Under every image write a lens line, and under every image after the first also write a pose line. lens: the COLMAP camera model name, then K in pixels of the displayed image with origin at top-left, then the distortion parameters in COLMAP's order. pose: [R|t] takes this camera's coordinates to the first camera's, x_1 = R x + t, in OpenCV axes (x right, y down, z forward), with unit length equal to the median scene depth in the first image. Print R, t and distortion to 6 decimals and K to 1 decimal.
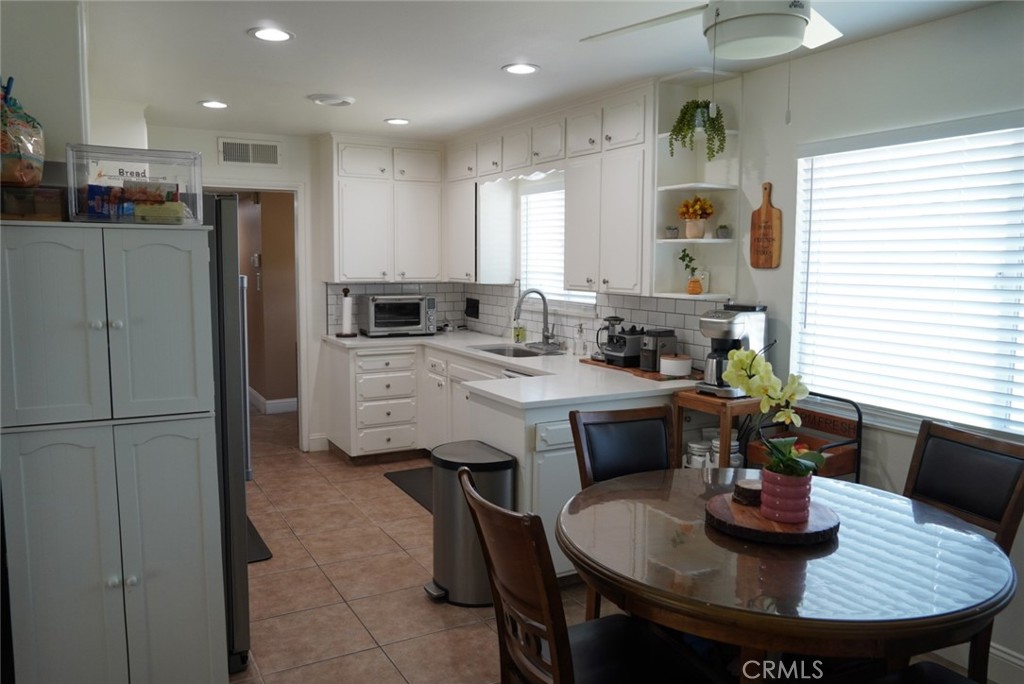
lens RADIAL K [[768.4, 0, 512.3], [0, 768.4, 340.1], [0, 0, 1]] dist [-0.034631, 0.027763]
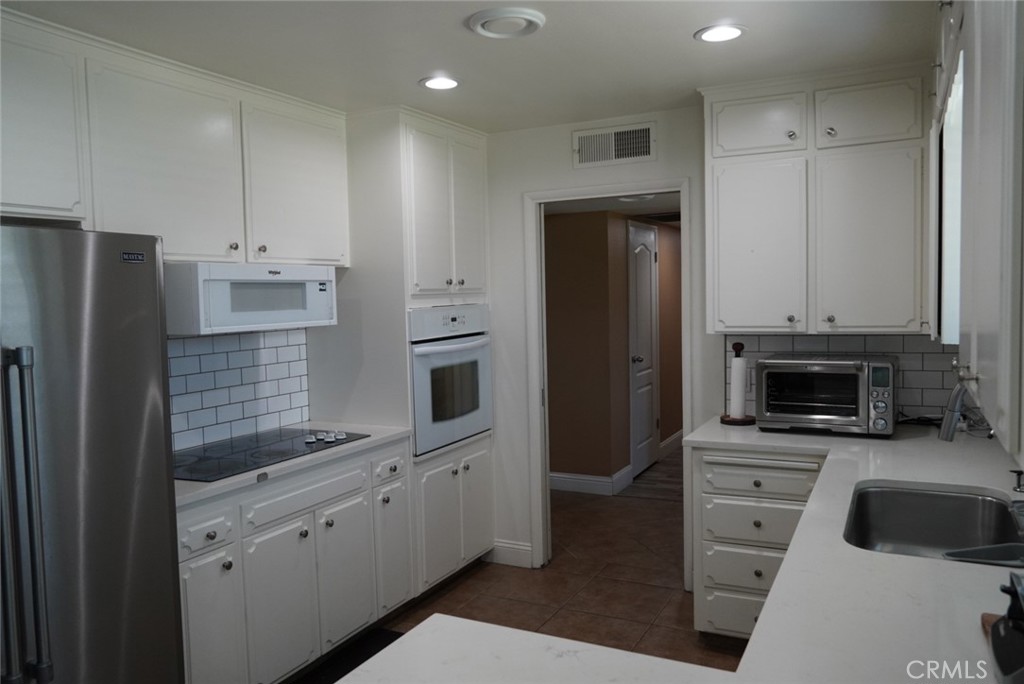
lens RADIAL K [[768.4, 0, 510.5], [0, 768.4, 345.3], [0, 0, 1]] dist [-0.034631, 0.027763]
pose [[0.555156, 0.033395, -0.831076, 0.183970], [-0.054978, 0.998482, 0.003397, -0.057809], [0.829927, 0.043805, 0.556149, 0.519979]]
